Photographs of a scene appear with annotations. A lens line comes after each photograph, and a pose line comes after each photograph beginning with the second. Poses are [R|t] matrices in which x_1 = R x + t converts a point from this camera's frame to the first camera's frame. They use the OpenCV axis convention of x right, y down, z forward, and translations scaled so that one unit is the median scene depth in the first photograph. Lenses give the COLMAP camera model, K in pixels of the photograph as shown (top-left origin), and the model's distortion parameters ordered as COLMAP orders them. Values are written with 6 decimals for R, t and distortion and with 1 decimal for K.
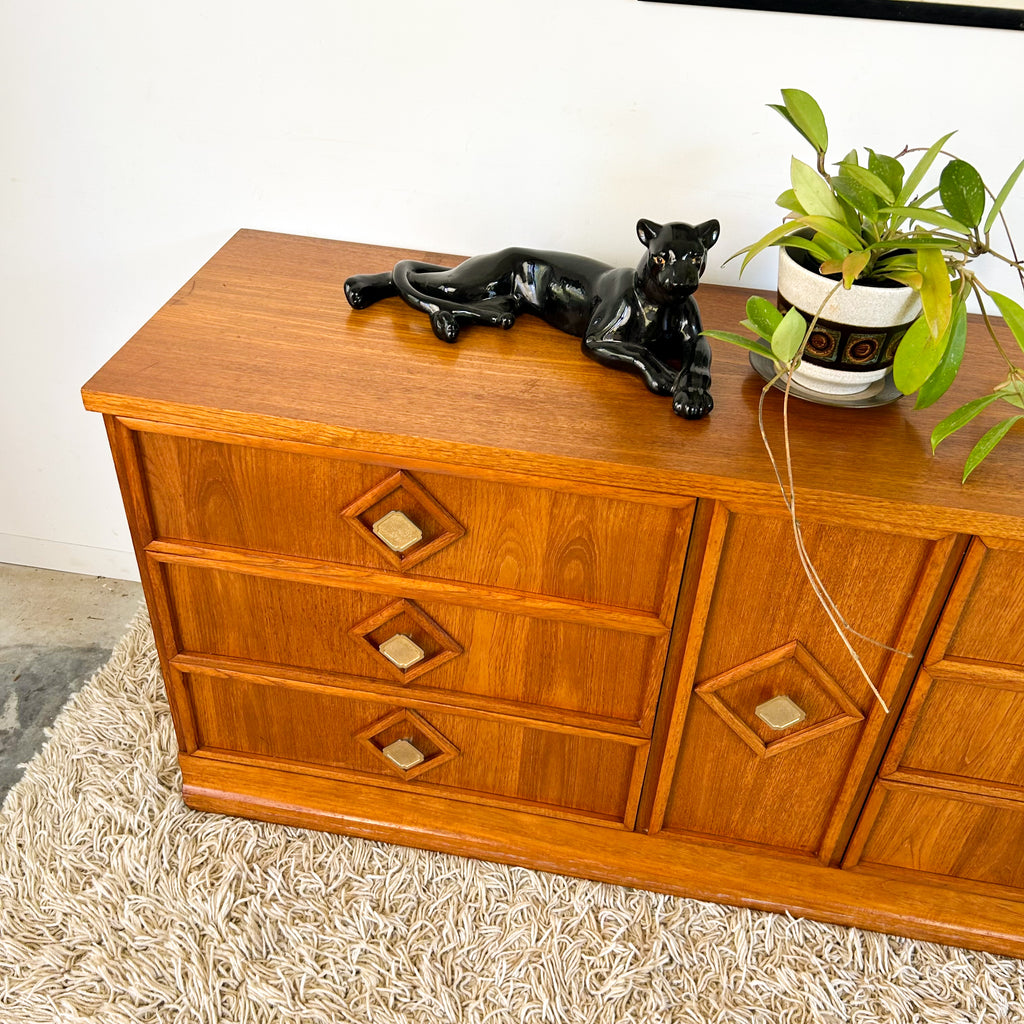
lens RADIAL K [[1048.0, 0, 506.0], [0, 1048.0, 517.4], [0, 0, 1]] dist [0.026539, 0.000000]
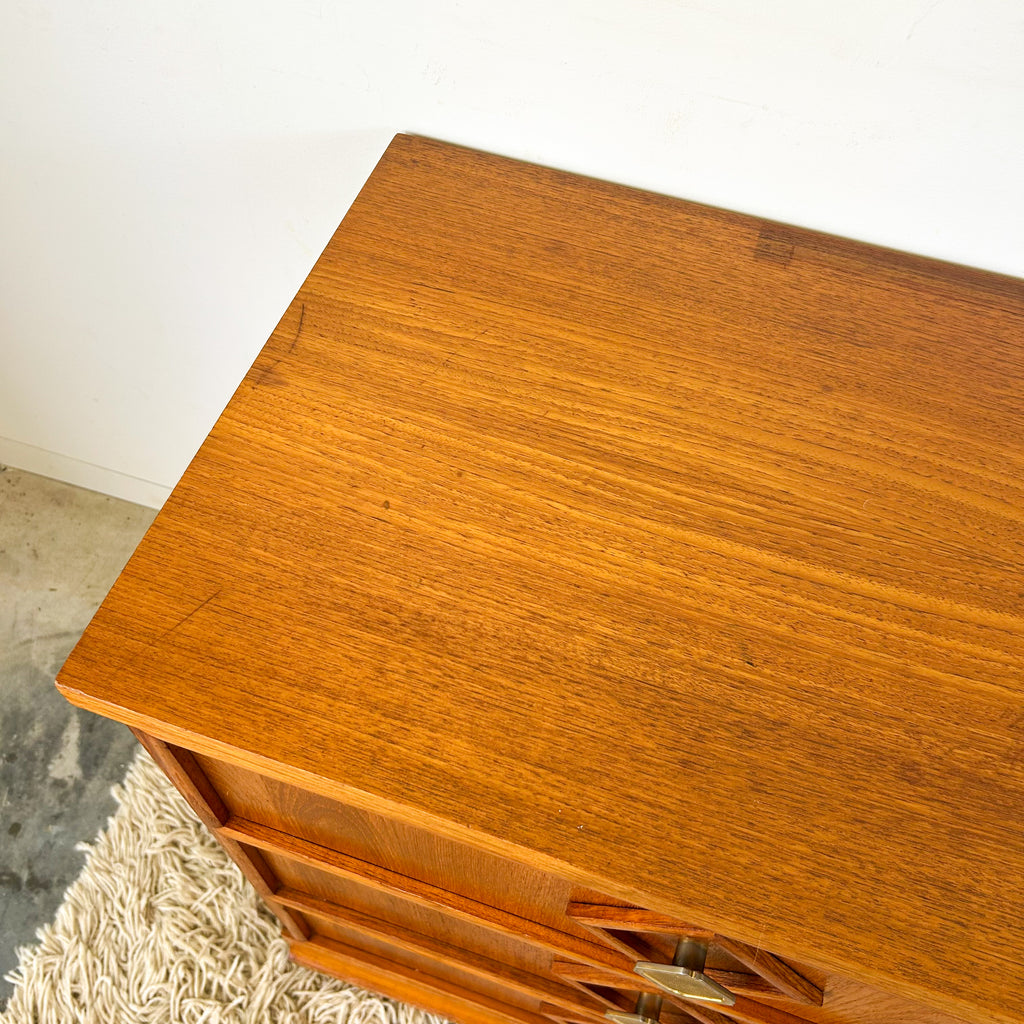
lens RADIAL K [[1048.0, 0, 502.7], [0, 1048.0, 511.5], [0, 0, 1]] dist [0.026539, 0.000000]
pose [[0.987892, 0.111297, -0.108087, -0.121802], [-0.068982, 0.939135, 0.336552, -0.271604], [0.138965, -0.325021, 0.935441, 0.454518]]
